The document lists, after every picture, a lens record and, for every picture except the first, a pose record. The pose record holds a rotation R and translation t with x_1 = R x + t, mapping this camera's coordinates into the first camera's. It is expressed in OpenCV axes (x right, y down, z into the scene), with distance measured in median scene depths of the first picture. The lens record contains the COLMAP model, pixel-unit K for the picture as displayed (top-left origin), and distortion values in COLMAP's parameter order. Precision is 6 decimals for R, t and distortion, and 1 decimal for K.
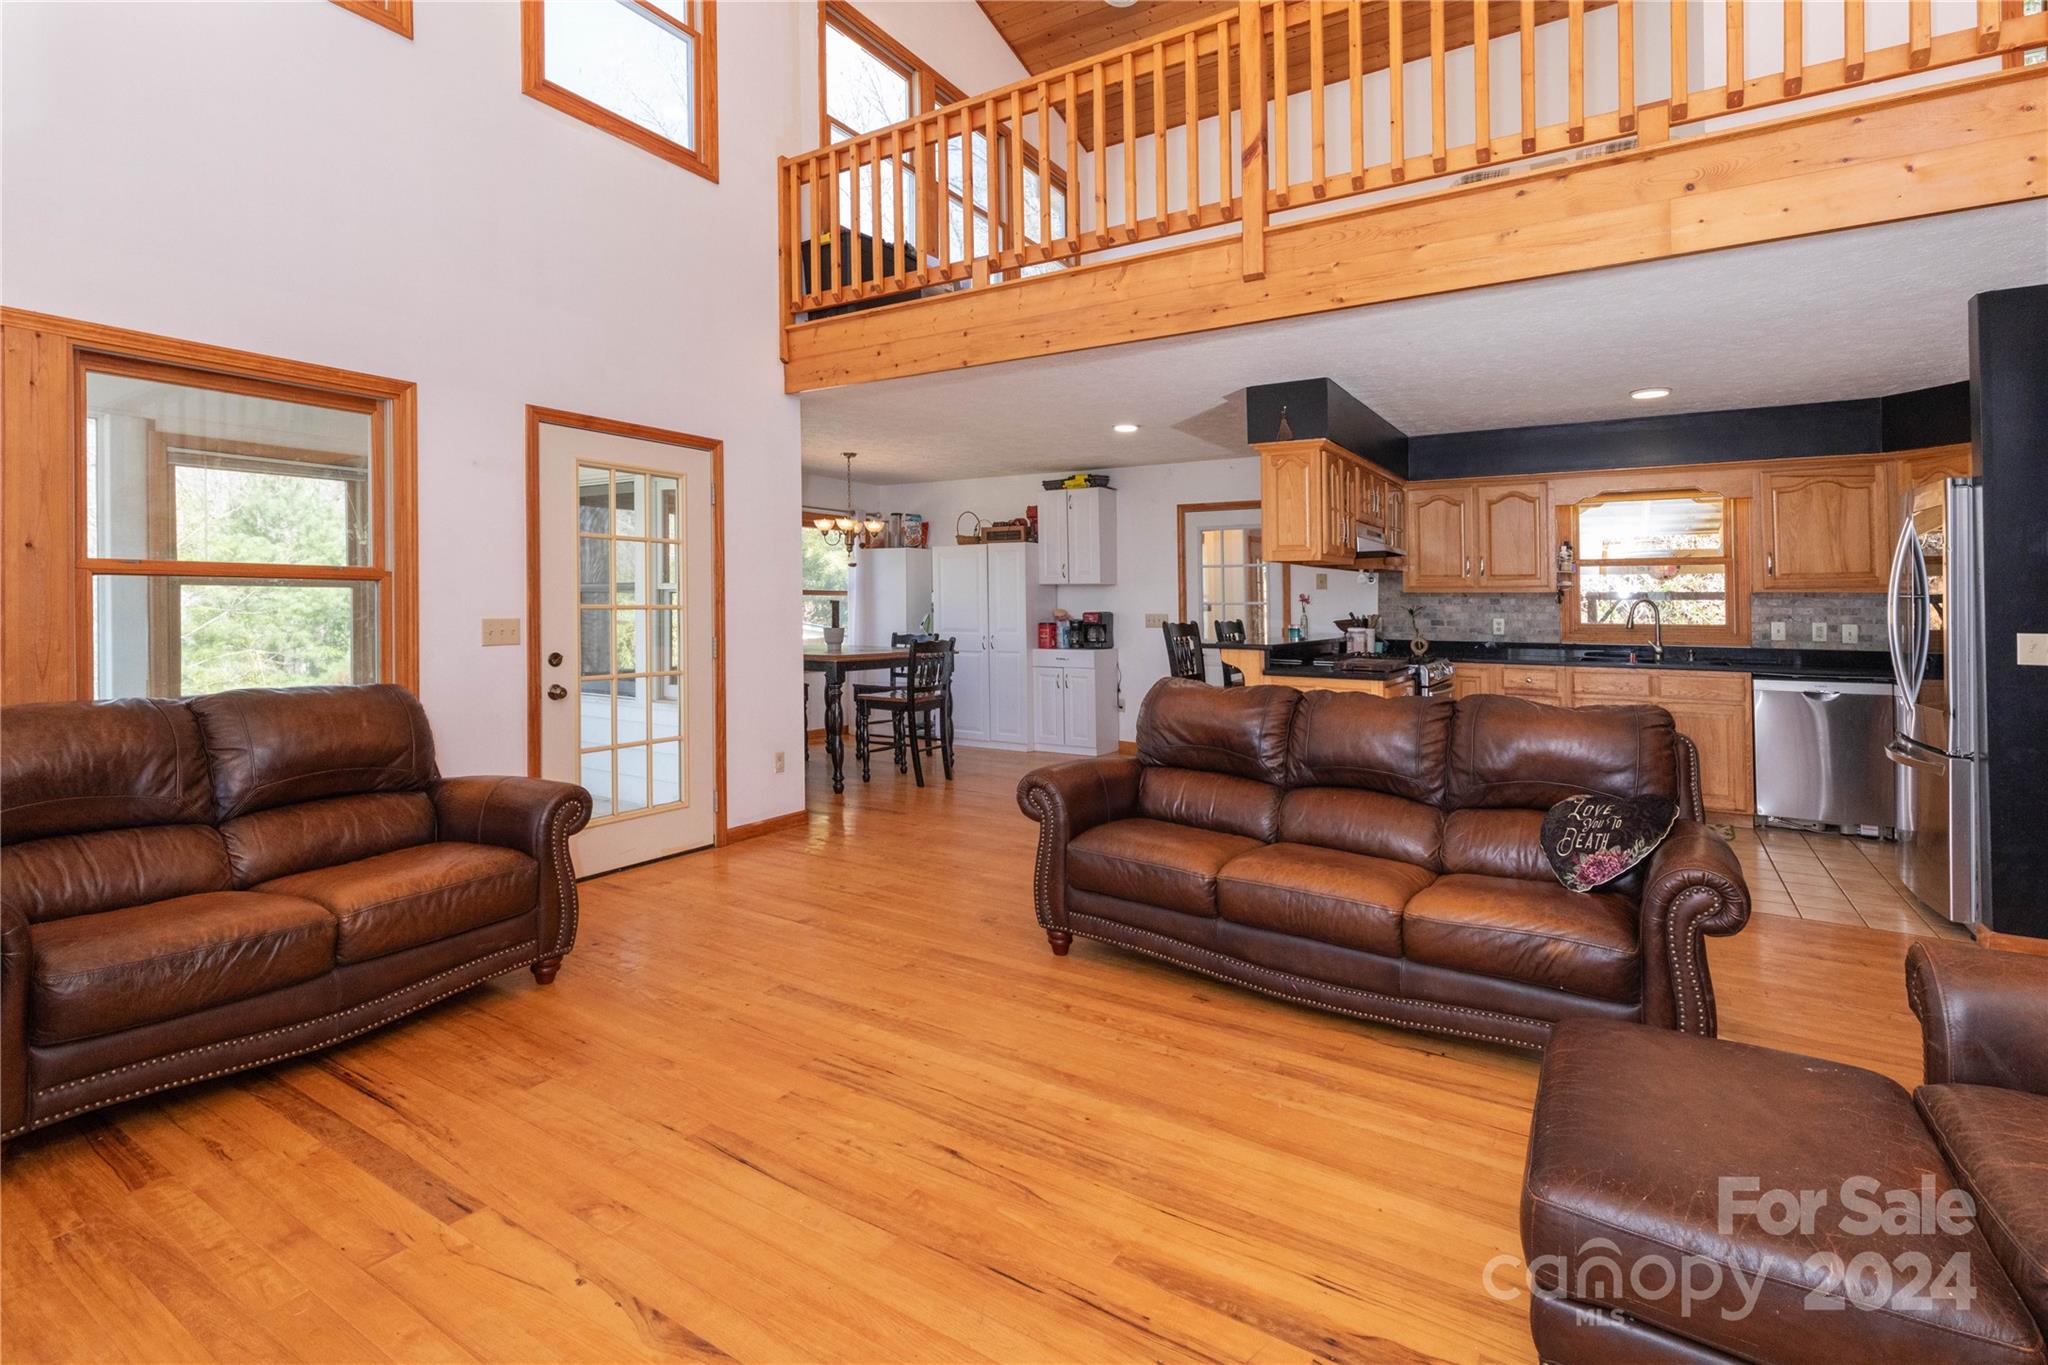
lens RADIAL K [[953.6, 0, 1018.2], [0, 953.6, 583.3], [0, 0, 1]] dist [-0.001492, -0.000537]
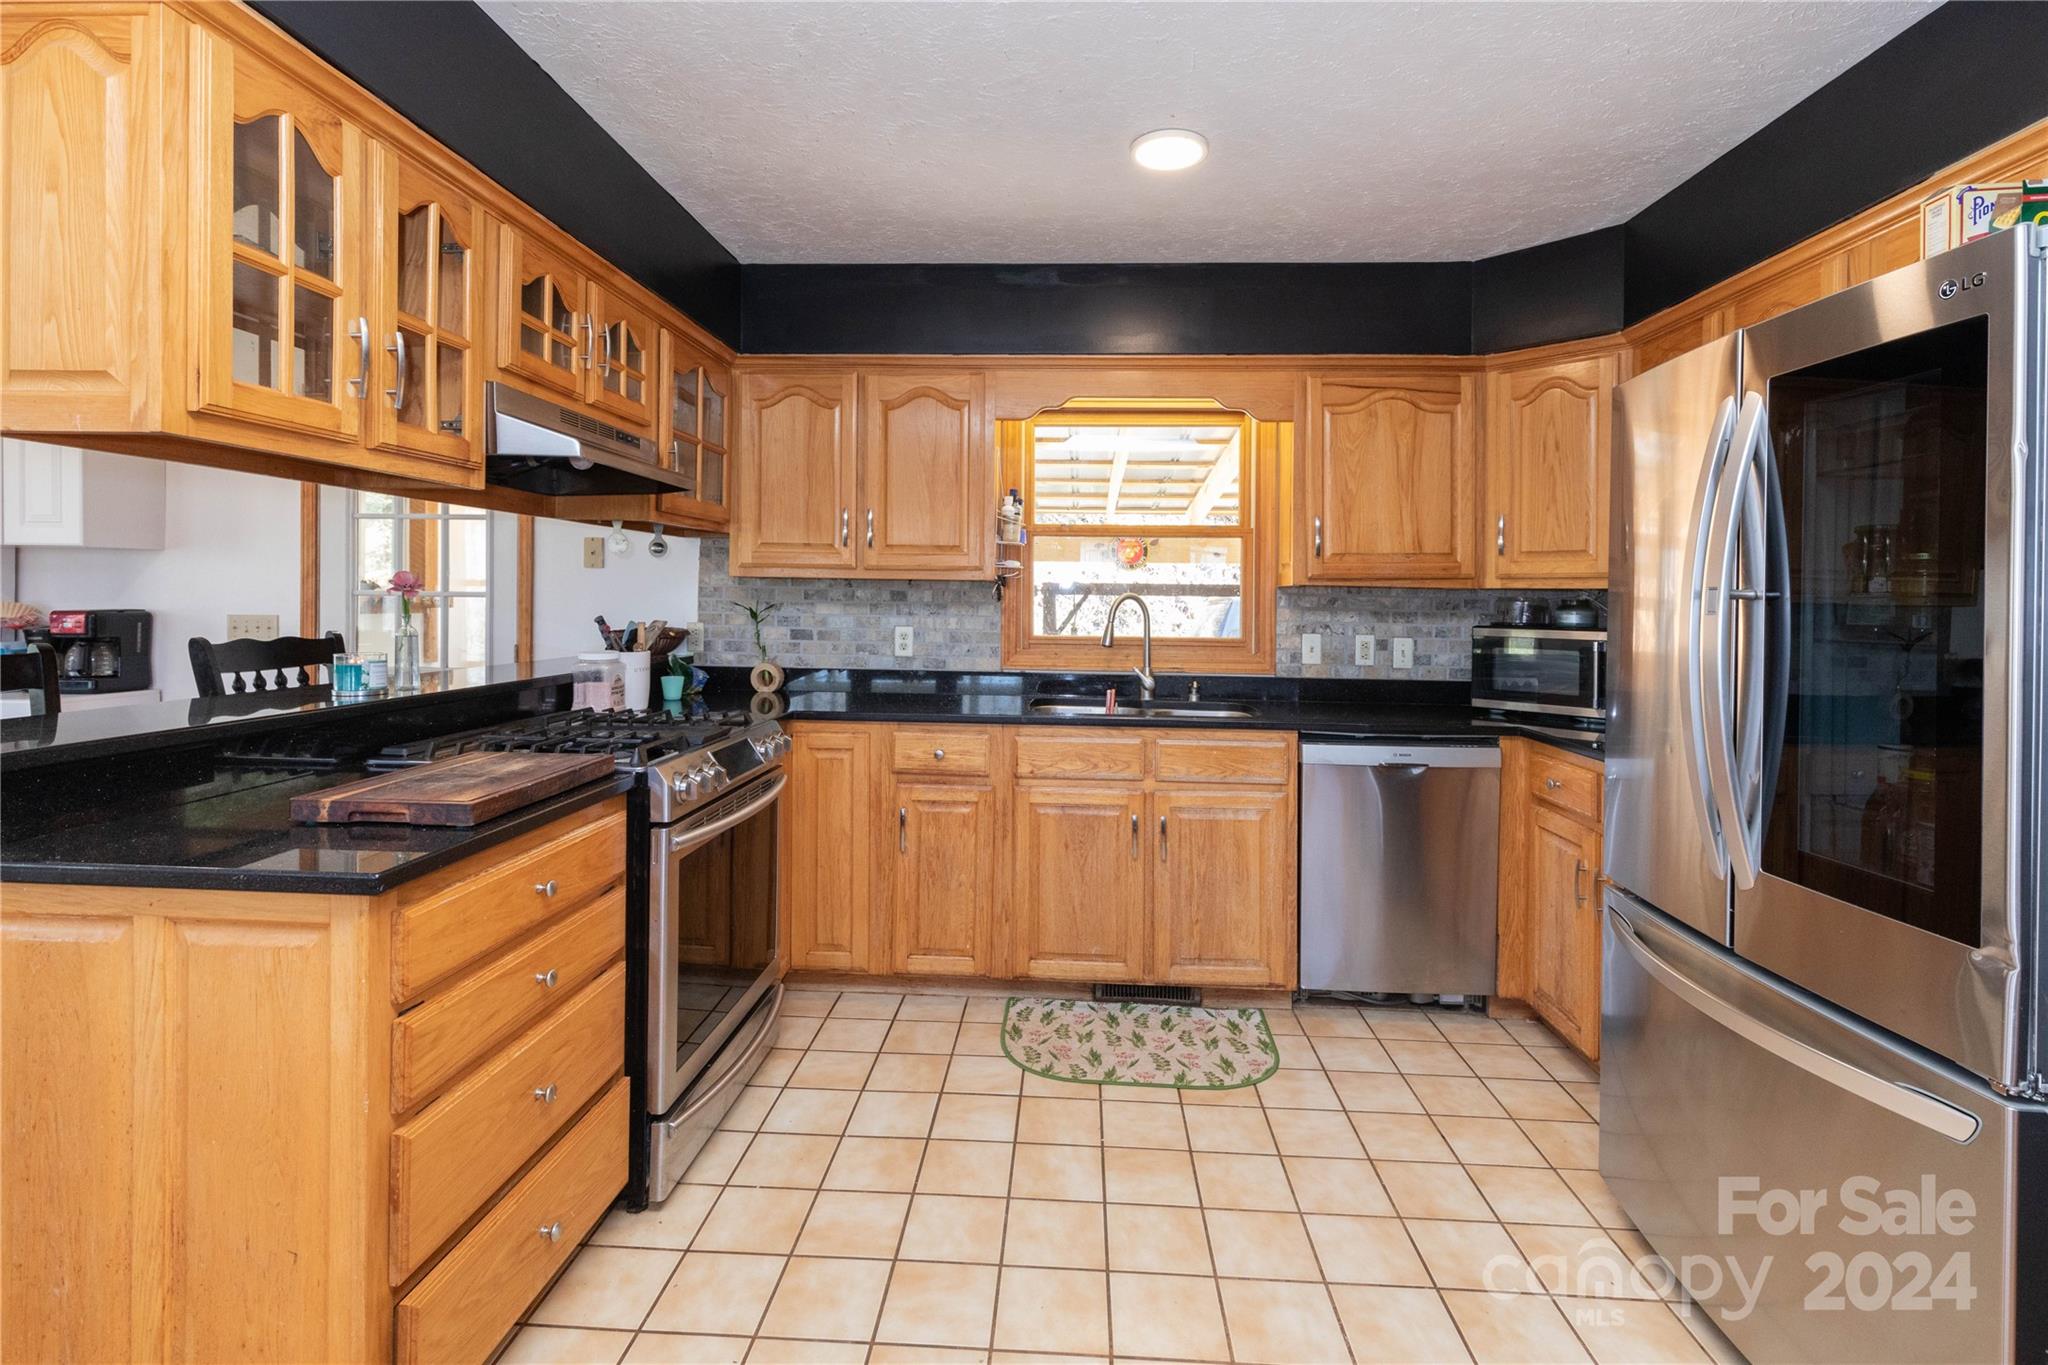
lens RADIAL K [[953.6, 0, 1025.8], [0, 953.6, 596.3], [0, 0, 1]] dist [-0.001492, -0.000537]
pose [[0.868169, 0.009734, 0.496174, 0.332505], [-0.021106, 0.999627, 0.017317, 0.009606], [-0.495820, -0.025507, 0.868051, 0.556483]]
